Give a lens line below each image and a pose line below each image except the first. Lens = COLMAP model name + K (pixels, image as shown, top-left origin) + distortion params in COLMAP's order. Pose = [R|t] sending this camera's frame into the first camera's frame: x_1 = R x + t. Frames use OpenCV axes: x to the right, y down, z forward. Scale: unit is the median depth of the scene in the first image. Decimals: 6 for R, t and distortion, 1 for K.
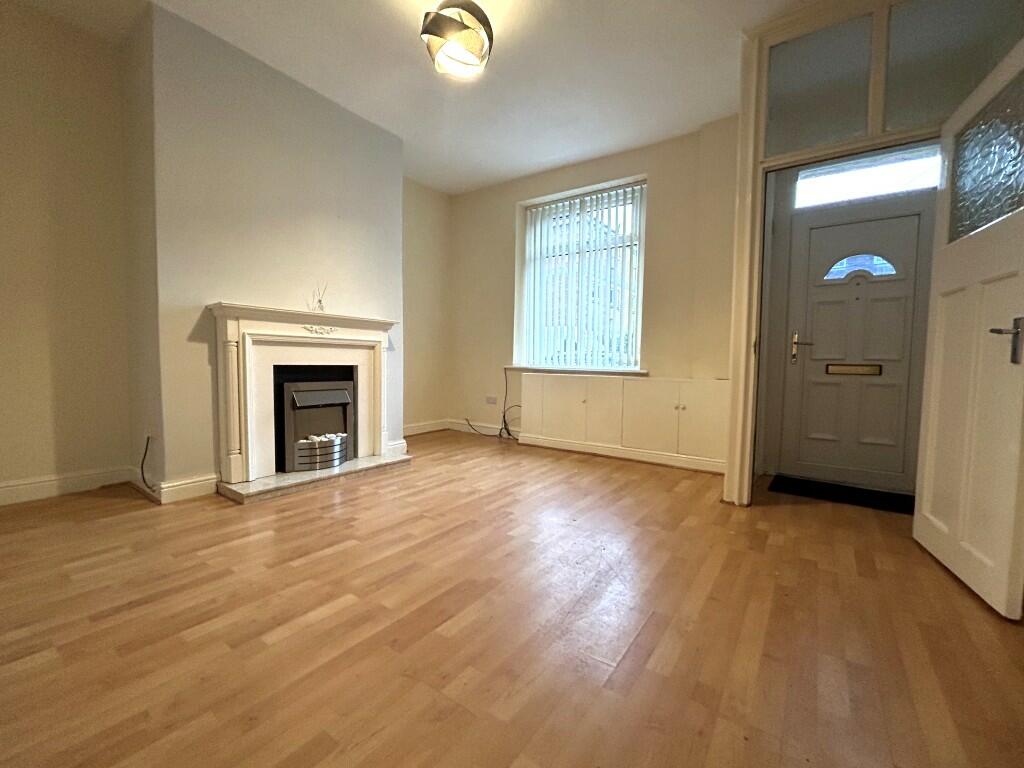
lens RADIAL K [[433.0, 0, 505.8], [0, 433.0, 383.4], [0, 0, 1]] dist [0.001380, -0.000501]
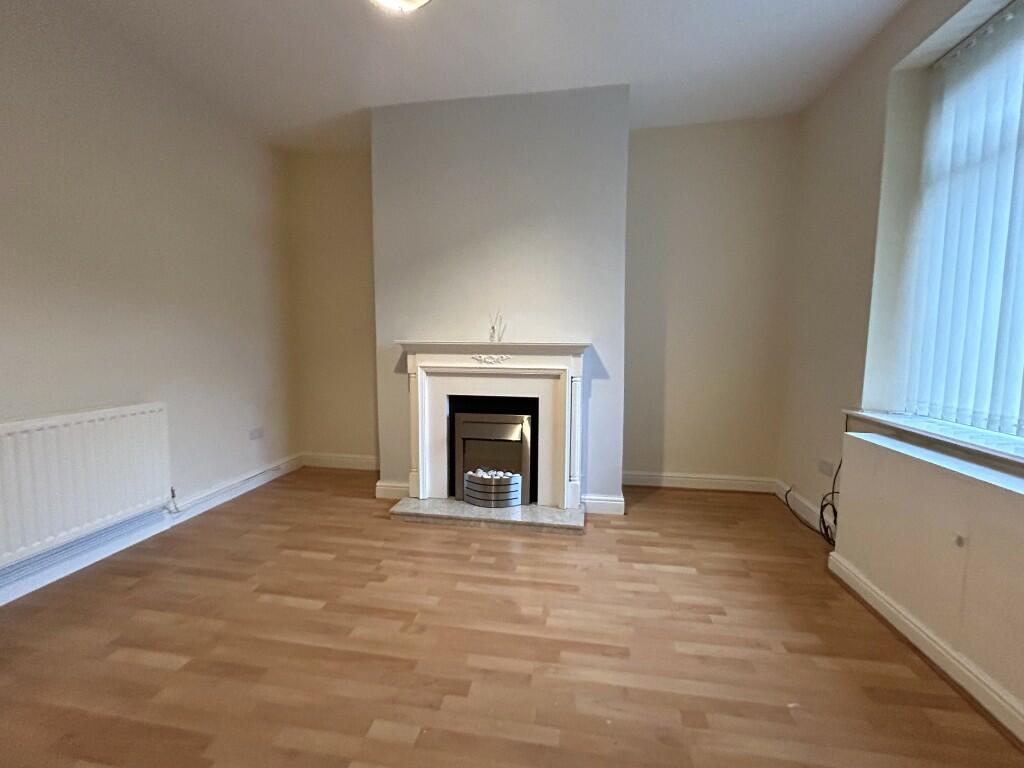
lens RADIAL K [[433.0, 0, 508.8], [0, 433.0, 389.1], [0, 0, 1]] dist [0.001380, -0.000501]
pose [[0.444051, 0.074207, -0.892923, 0.431043], [-0.047402, 0.997115, 0.059293, -0.119207], [0.894747, 0.015998, 0.446287, 0.640395]]
